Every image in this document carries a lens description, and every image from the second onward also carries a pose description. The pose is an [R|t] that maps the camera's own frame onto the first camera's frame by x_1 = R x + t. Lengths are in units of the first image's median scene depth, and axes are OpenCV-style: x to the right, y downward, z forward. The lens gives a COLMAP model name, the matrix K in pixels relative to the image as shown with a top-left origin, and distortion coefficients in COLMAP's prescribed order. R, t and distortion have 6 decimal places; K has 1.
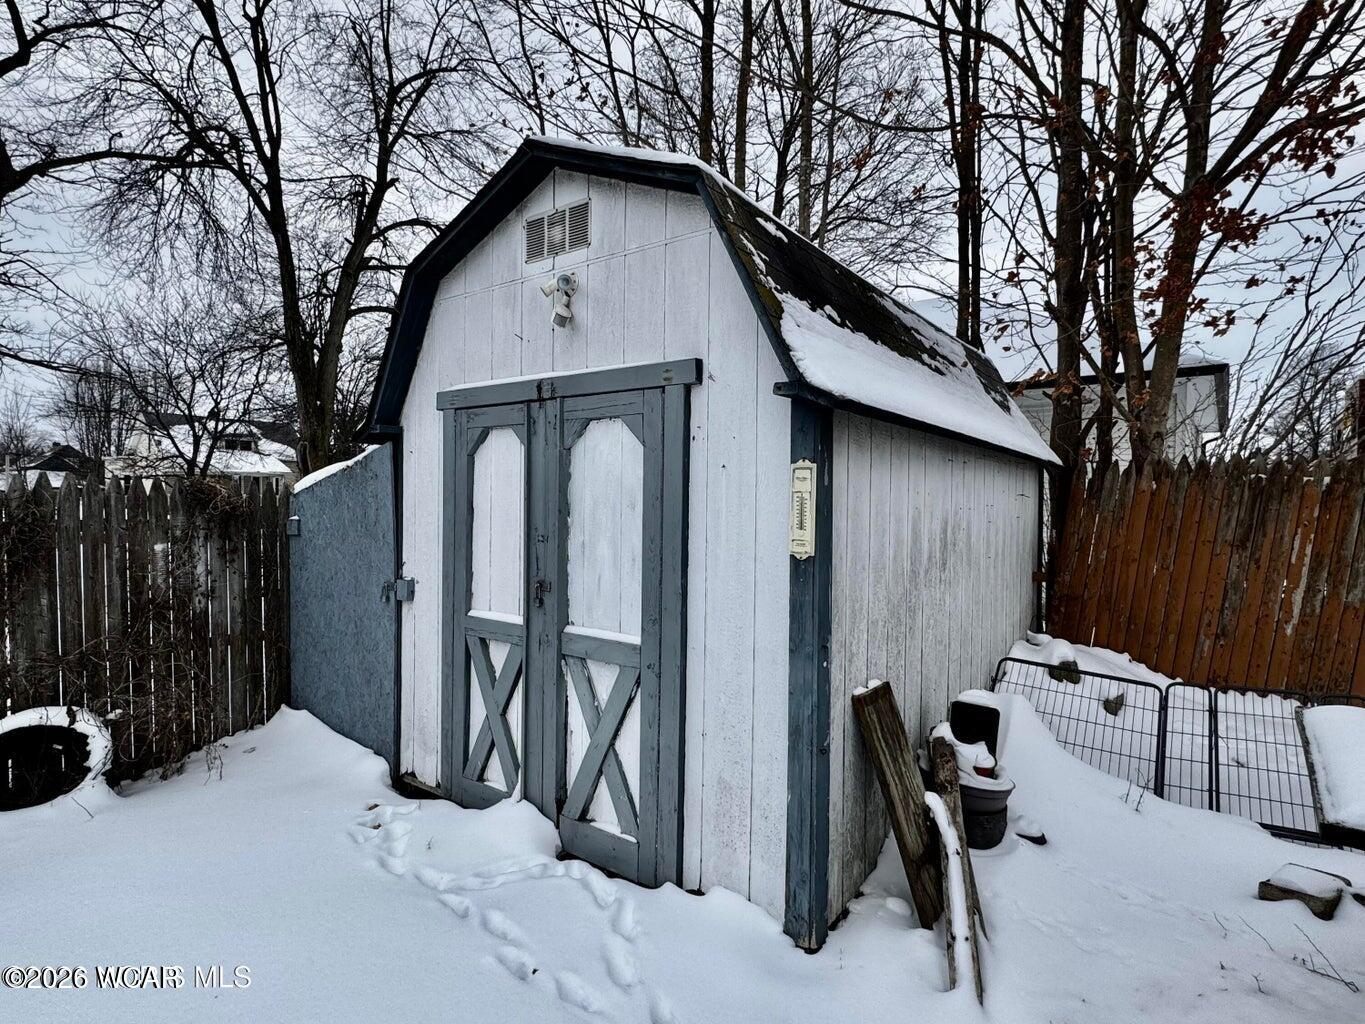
lens RADIAL K [[735.1, 0, 684.9], [0, 735.1, 521.2], [0, 0, 1]] dist [-0.000602, 0.000094]
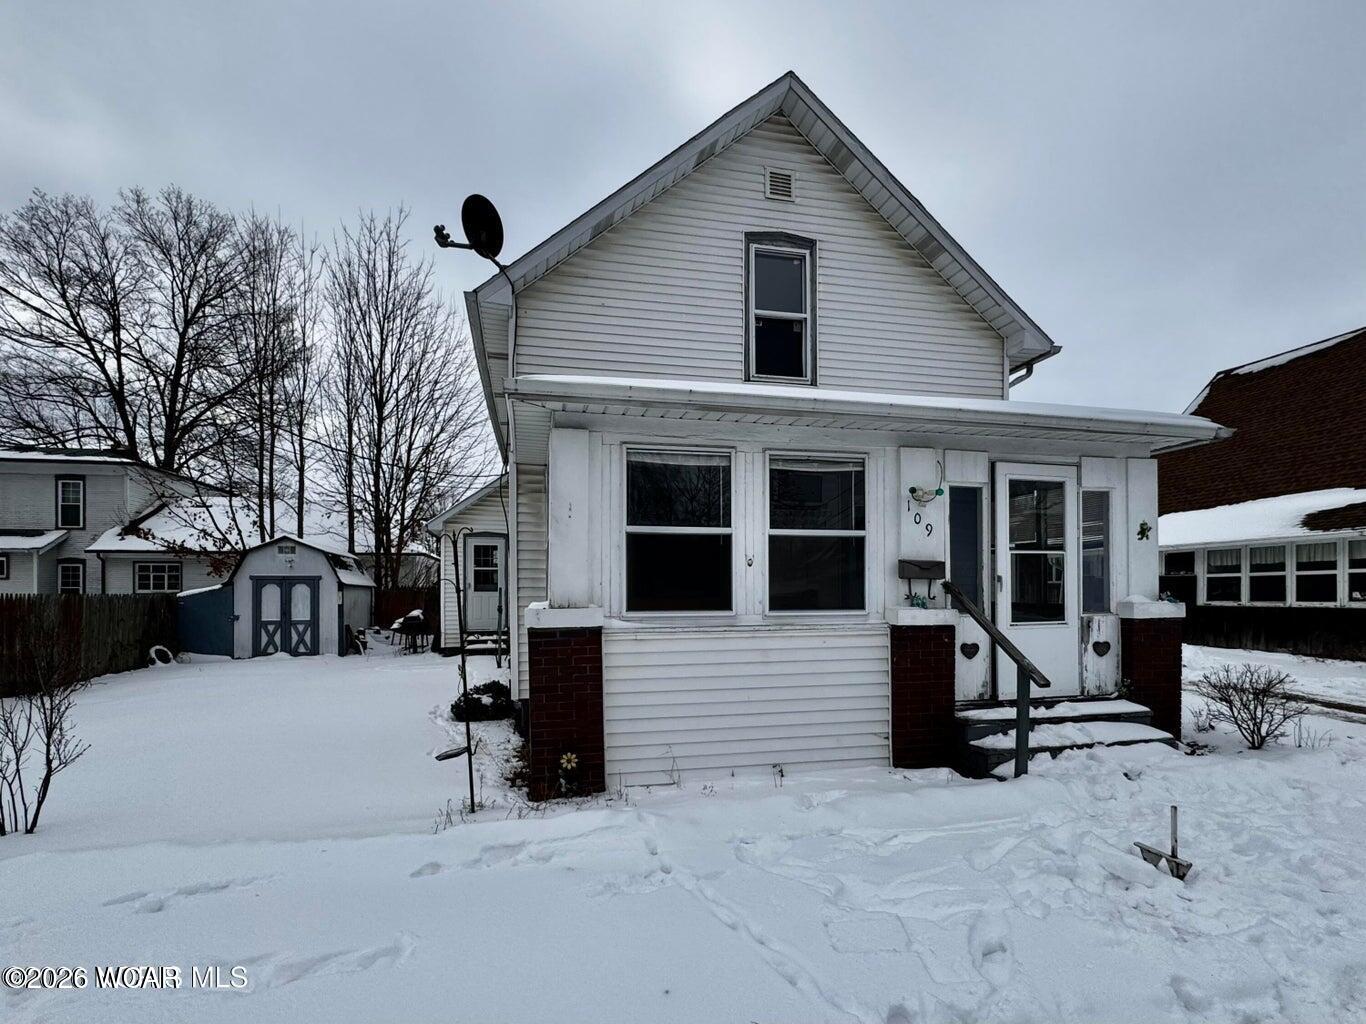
lens RADIAL K [[682.6, 0, 682.0], [0, 682.6, 585.6], [0, 0, 1]] dist [-0.006471, 0.001684]
pose [[0.633679, -0.006492, 0.773569, -2.362844], [0.015982, 0.999861, -0.004701, -0.047627], [-0.773431, 0.015342, 0.633695, -4.786170]]
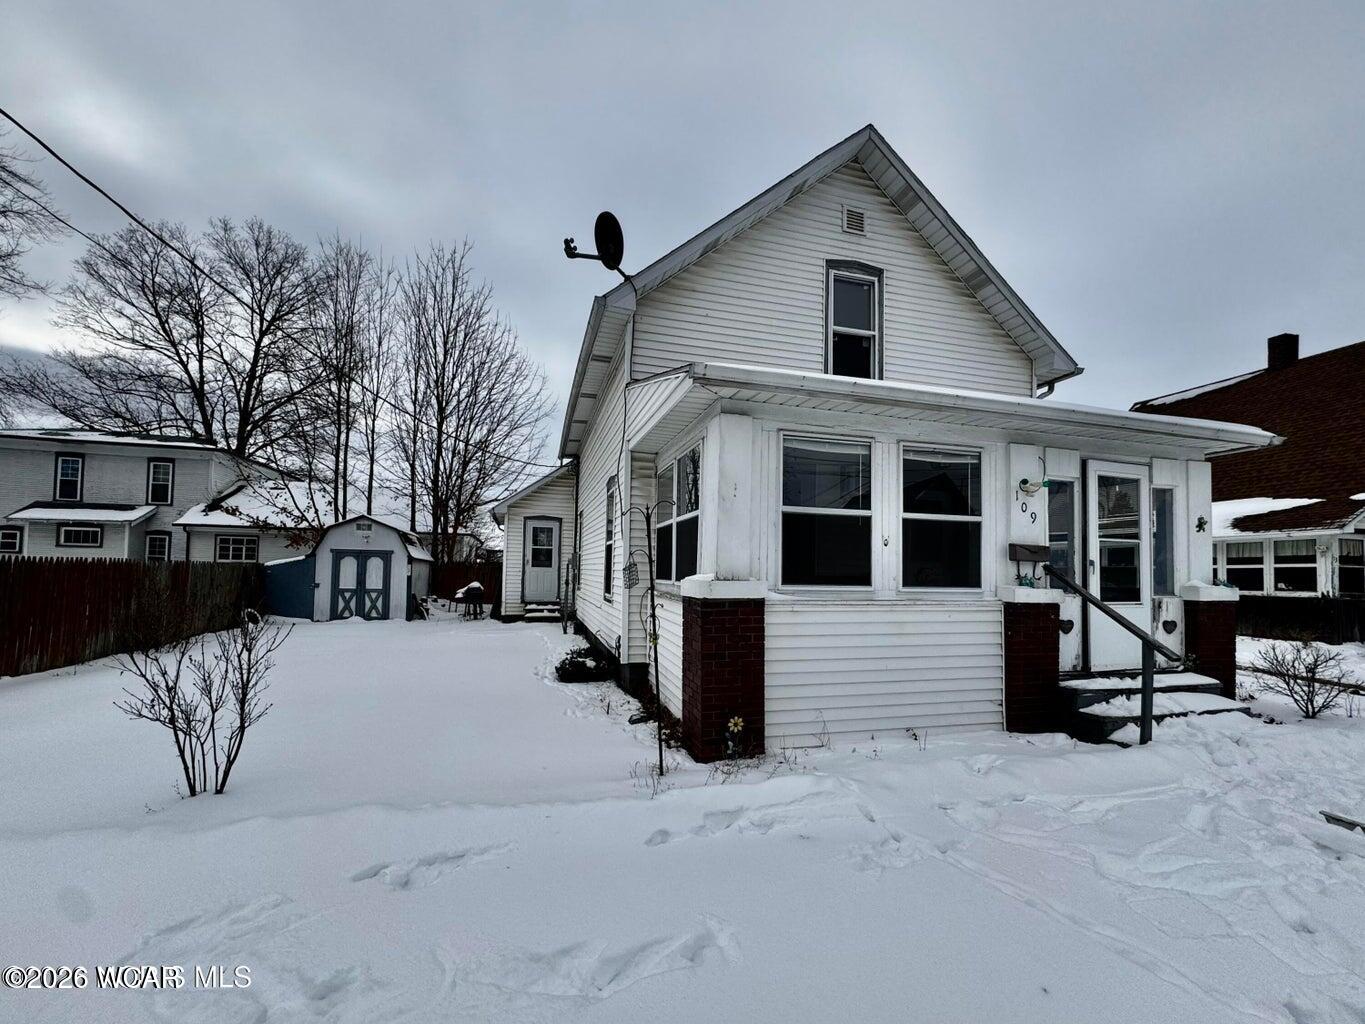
lens RADIAL K [[562.2, 0, 682.7], [0, 562.2, 550.2], [0, 0, 1]] dist [-0.003070, -0.000232]
pose [[0.600262, 0.032267, 0.799152, -2.500401], [-0.006066, 0.999341, -0.035793, -0.031334], [-0.799781, 0.016638, 0.600062, -4.321669]]
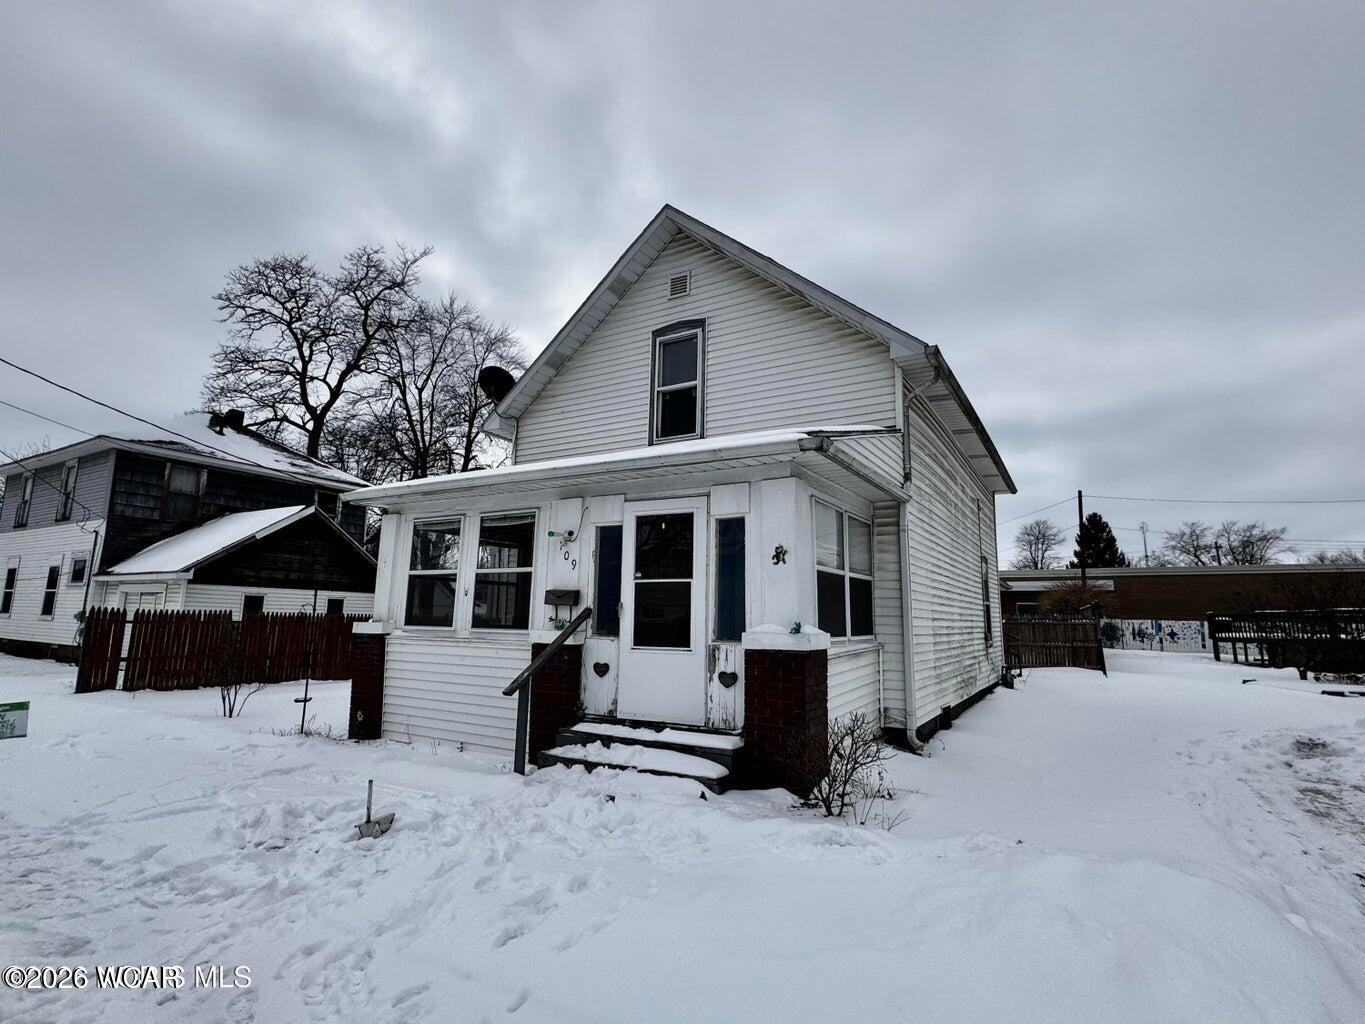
lens RADIAL K [[657.5, 0, 681.2], [0, 657.5, 517.6], [0, 0, 1]] dist [-0.002527, 0.000025]
pose [[0.989339, 0.033564, 0.141711, -0.539196], [-0.009803, 0.986220, -0.165149, 0.002001], [-0.145301, 0.161999, 0.976035, -6.257565]]
